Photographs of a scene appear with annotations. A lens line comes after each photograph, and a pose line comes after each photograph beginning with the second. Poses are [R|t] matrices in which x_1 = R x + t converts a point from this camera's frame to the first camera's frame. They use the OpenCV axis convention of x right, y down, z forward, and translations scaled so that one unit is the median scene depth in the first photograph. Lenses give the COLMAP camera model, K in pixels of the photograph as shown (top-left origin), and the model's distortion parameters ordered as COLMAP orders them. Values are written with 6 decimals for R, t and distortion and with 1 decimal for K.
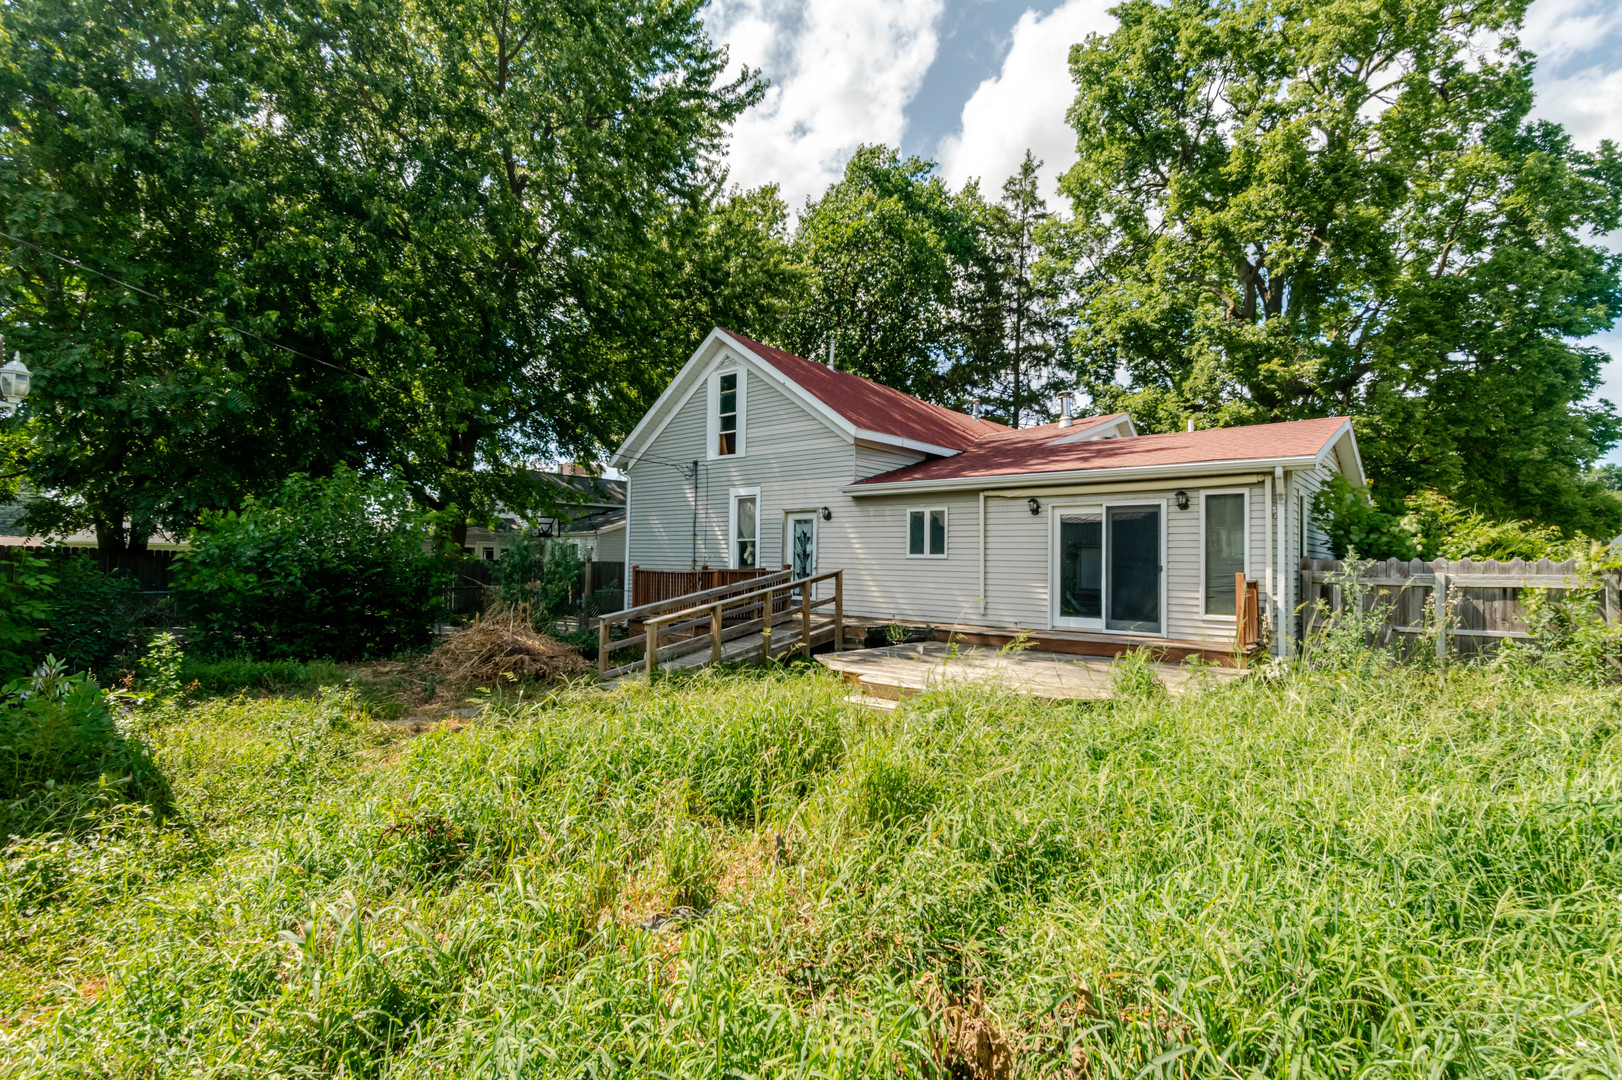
lens RADIAL K [[756.2, 0, 815.9], [0, 756.2, 524.3], [0, 0, 1]] dist [-0.003700, -0.000909]
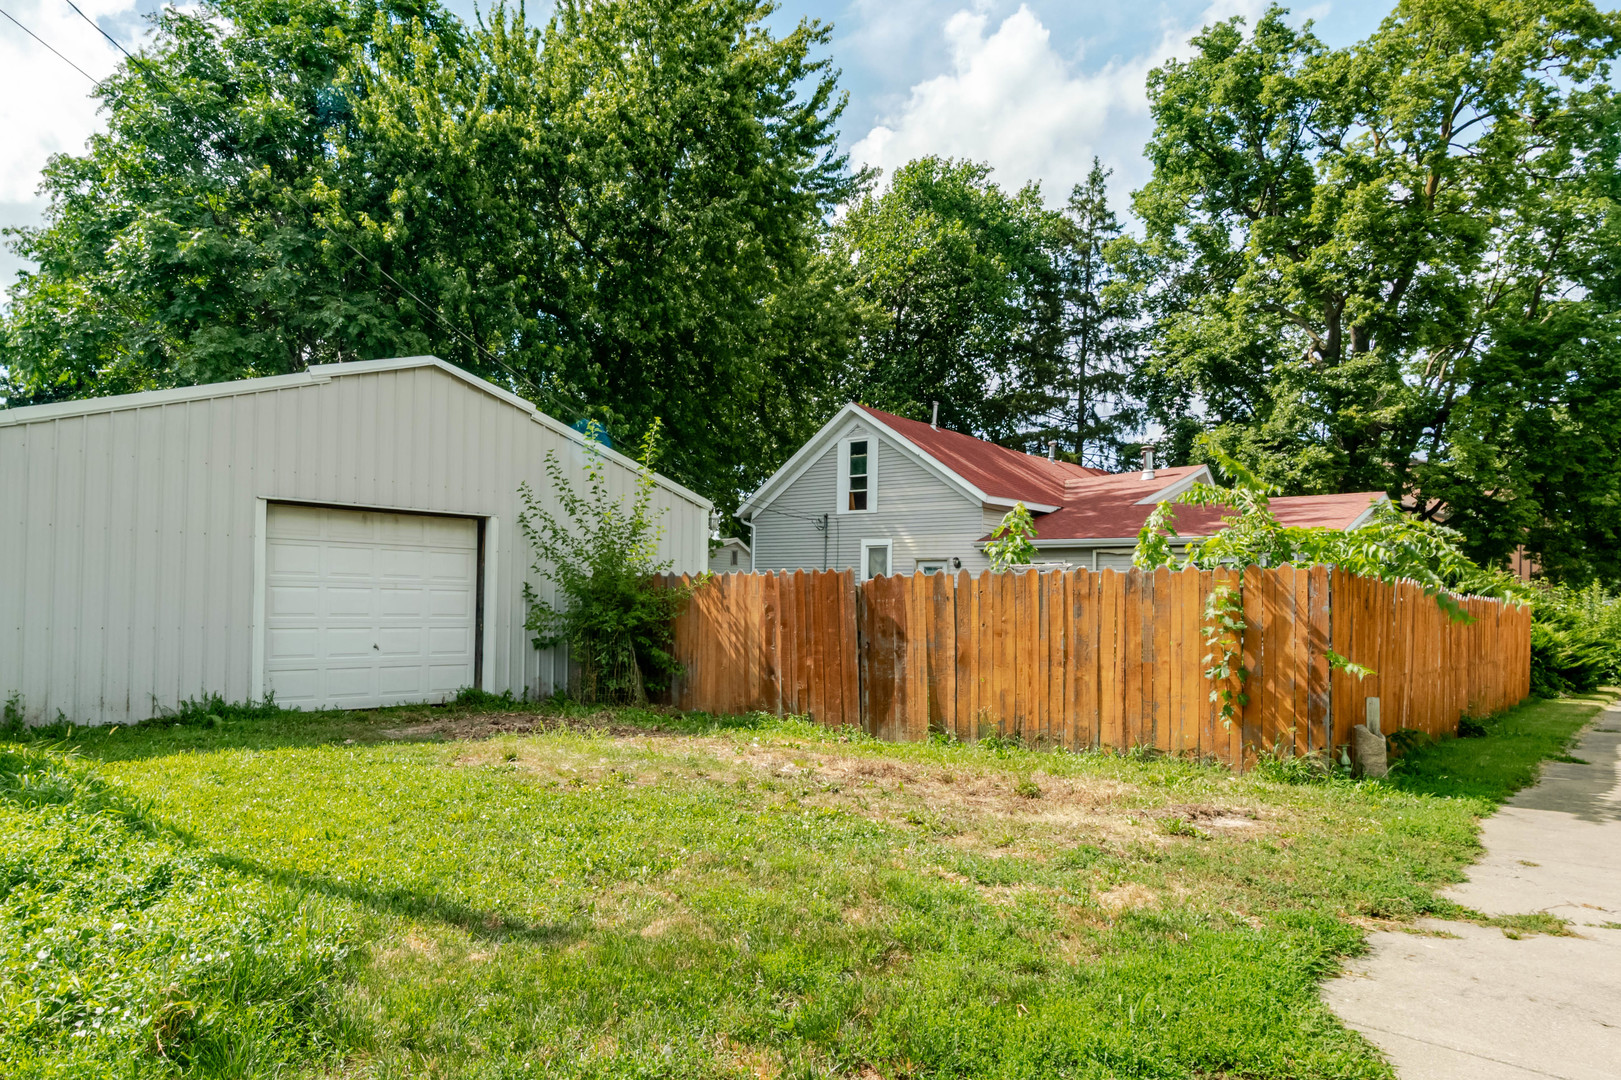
lens RADIAL K [[836.1, 0, 810.2], [0, 836.1, 575.2], [0, 0, 1]] dist [-0.002189, -0.000140]
pose [[0.998953, 0.004043, -0.045566, -0.047462], [-0.003198, 0.999822, 0.018590, -0.005421], [0.045633, -0.018425, 0.998788, -0.107064]]
